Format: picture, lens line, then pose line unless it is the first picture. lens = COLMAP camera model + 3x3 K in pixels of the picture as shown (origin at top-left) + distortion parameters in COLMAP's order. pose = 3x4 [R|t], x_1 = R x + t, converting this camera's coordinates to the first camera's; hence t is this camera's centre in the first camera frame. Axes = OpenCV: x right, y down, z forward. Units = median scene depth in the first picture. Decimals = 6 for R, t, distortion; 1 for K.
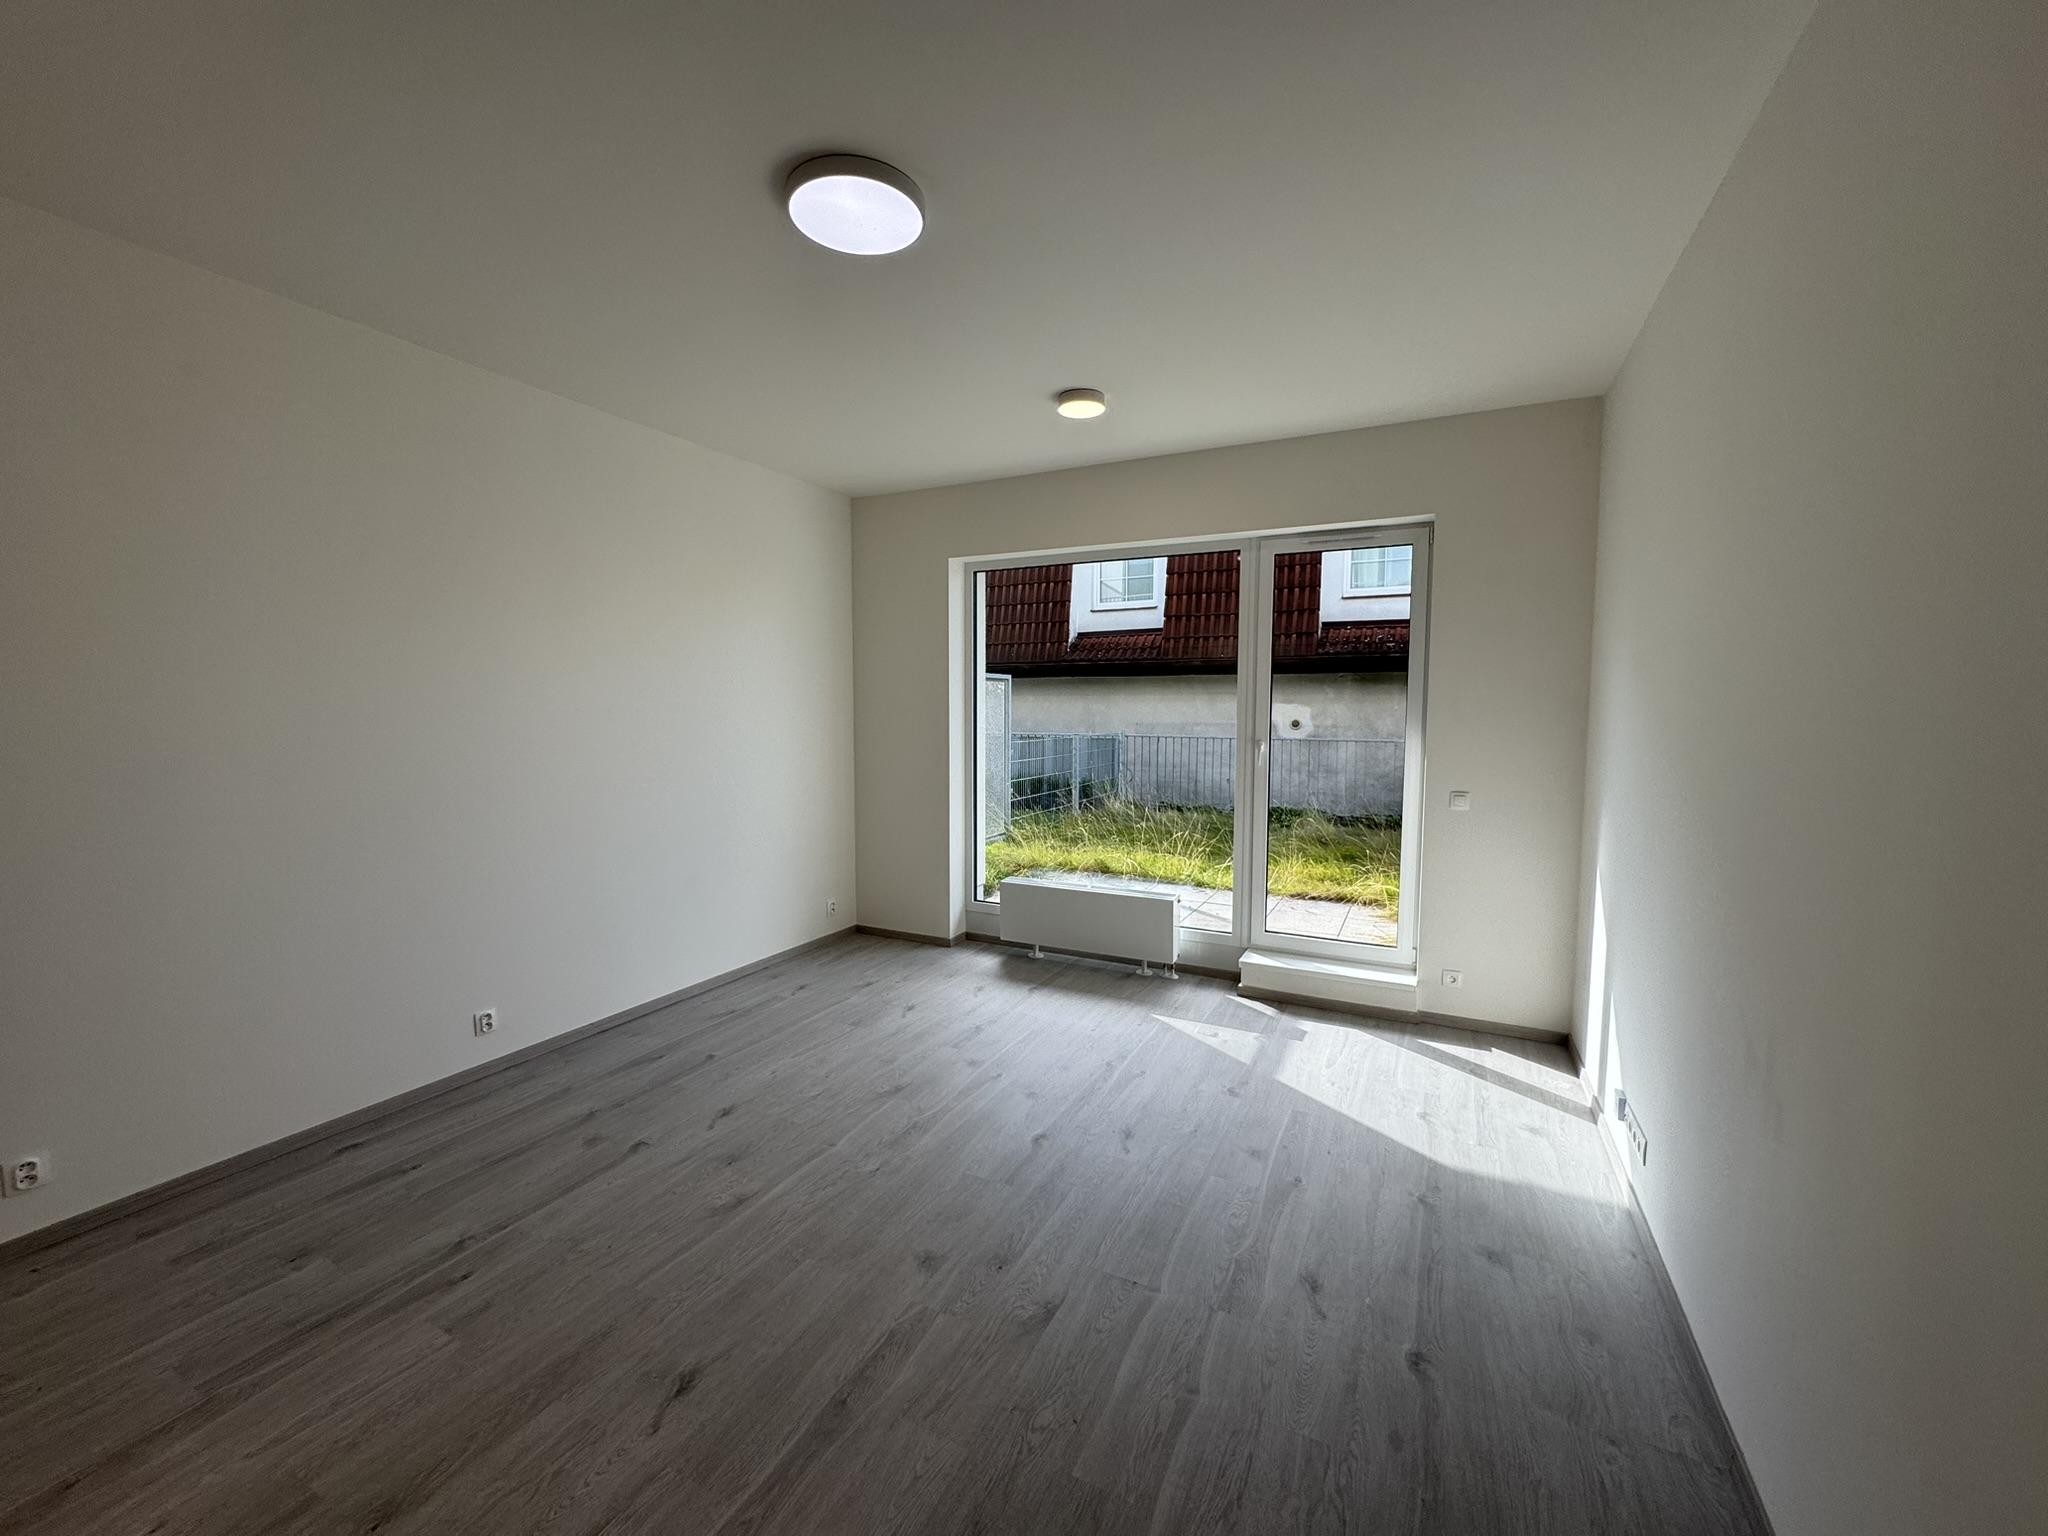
lens RADIAL K [[813.5, 0, 1024.0], [0, 813.5, 768.0], [0, 0, 1]] dist [0.000867, 0.000385]
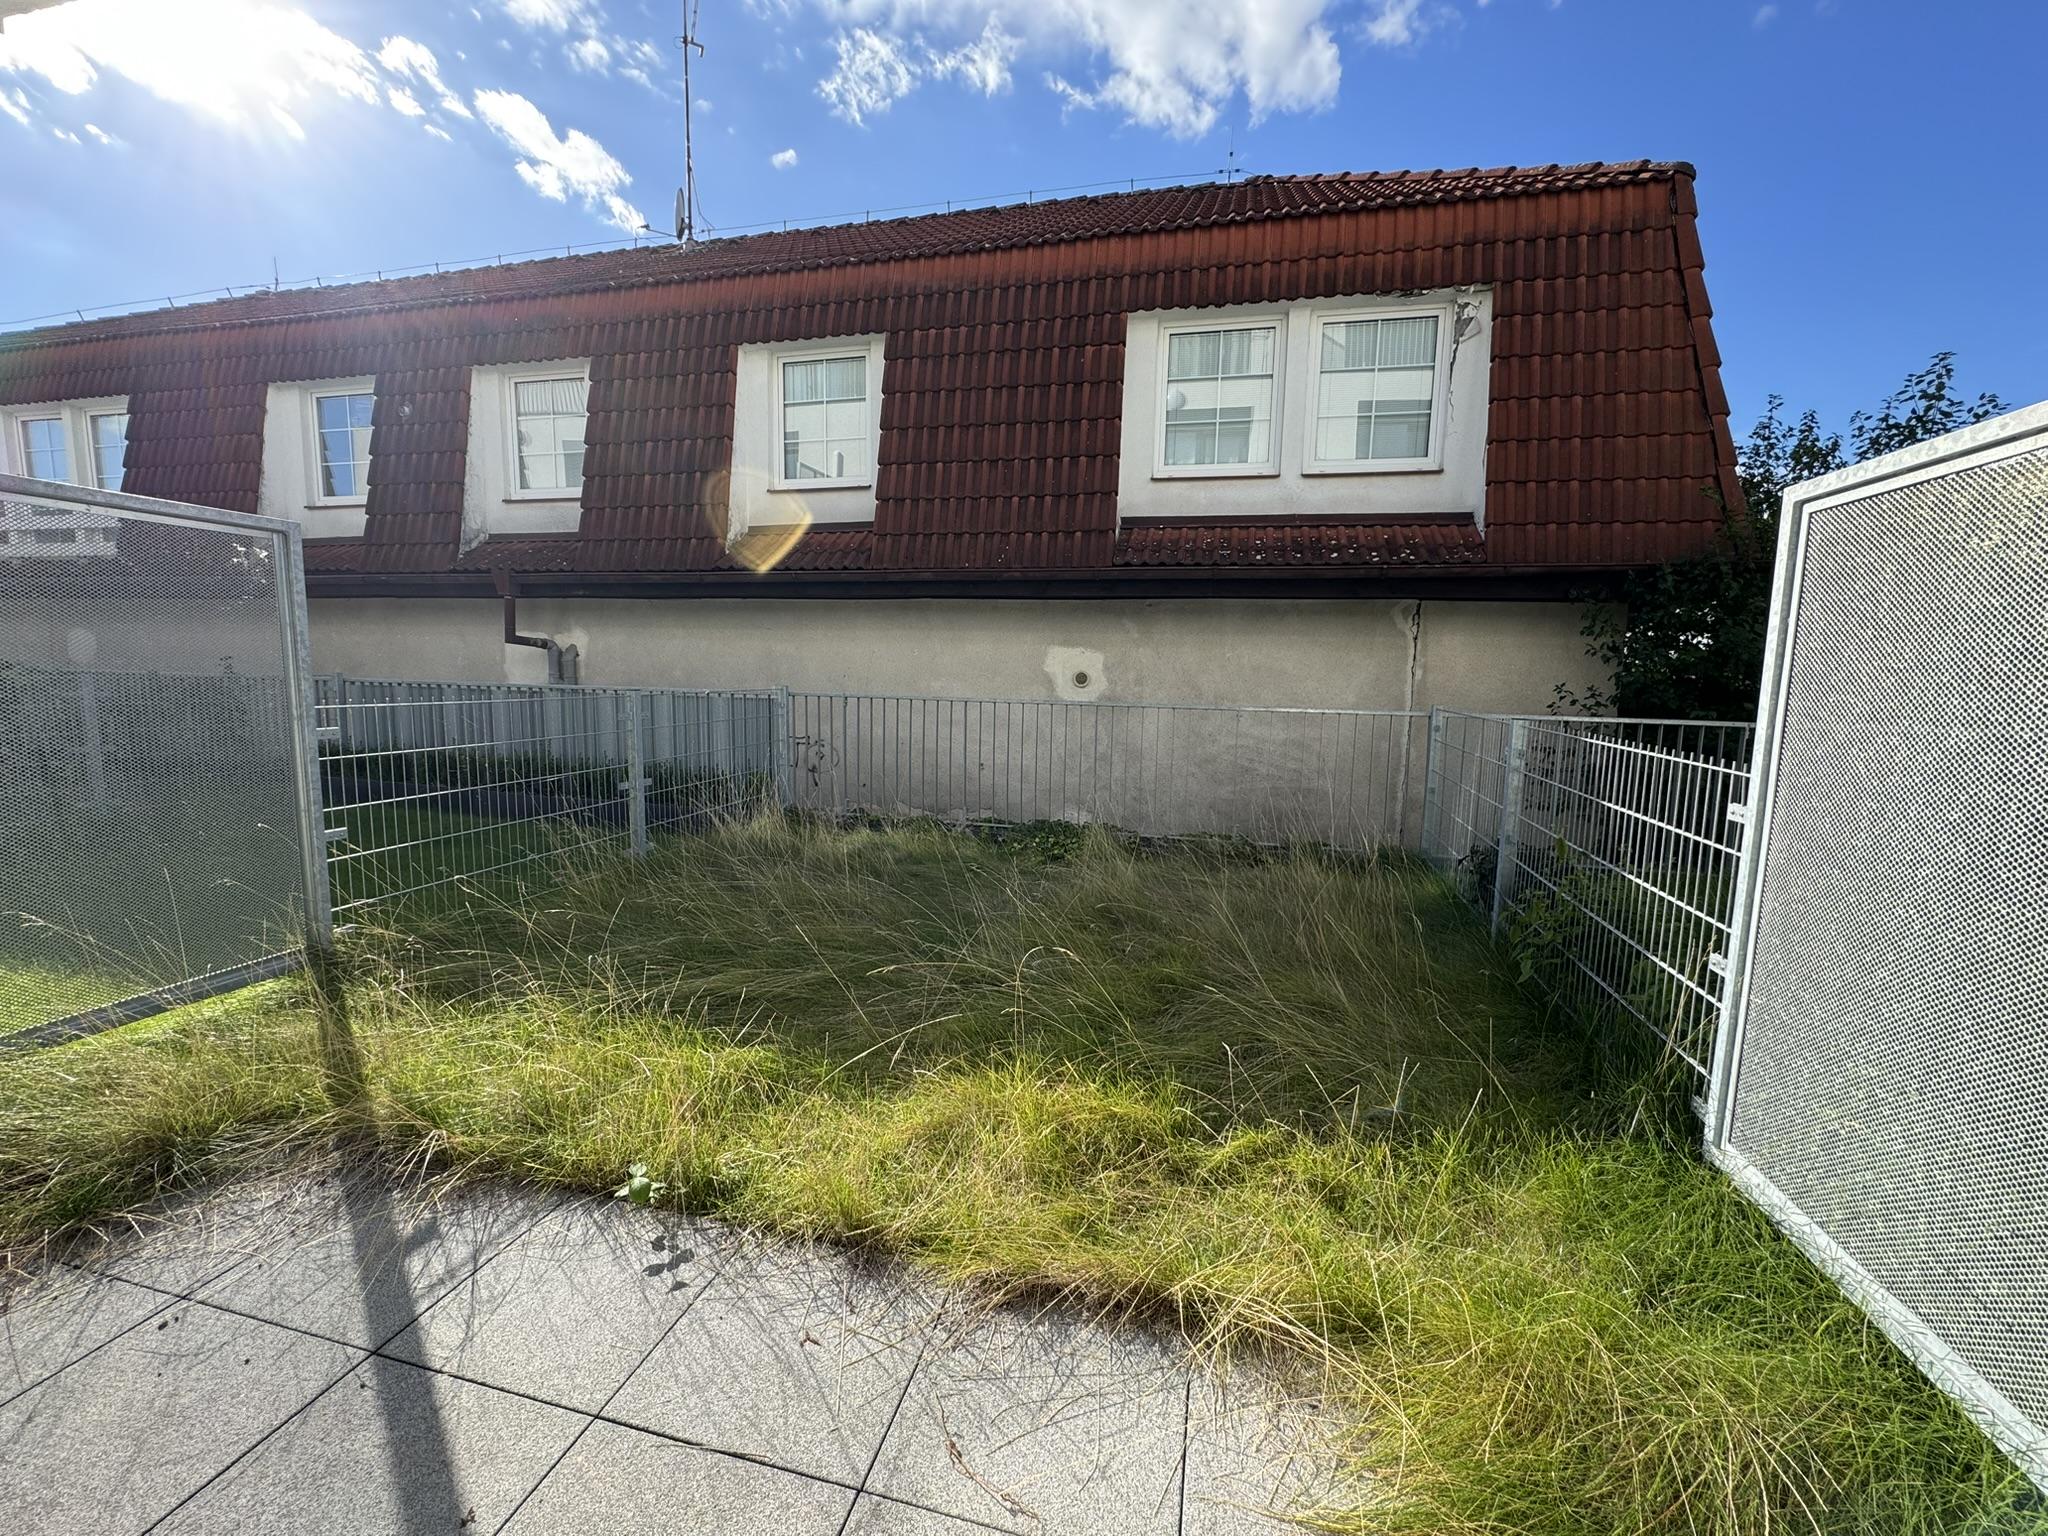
lens RADIAL K [[813.5, 0, 1024.0], [0, 813.5, 768.0], [0, 0, 1]] dist [0.000867, 0.000385]
pose [[0.974481, -0.007341, 0.224349, 0.475044], [-0.002917, 0.998966, 0.045361, -0.041719], [-0.224450, -0.044858, 0.973453, 1.251732]]
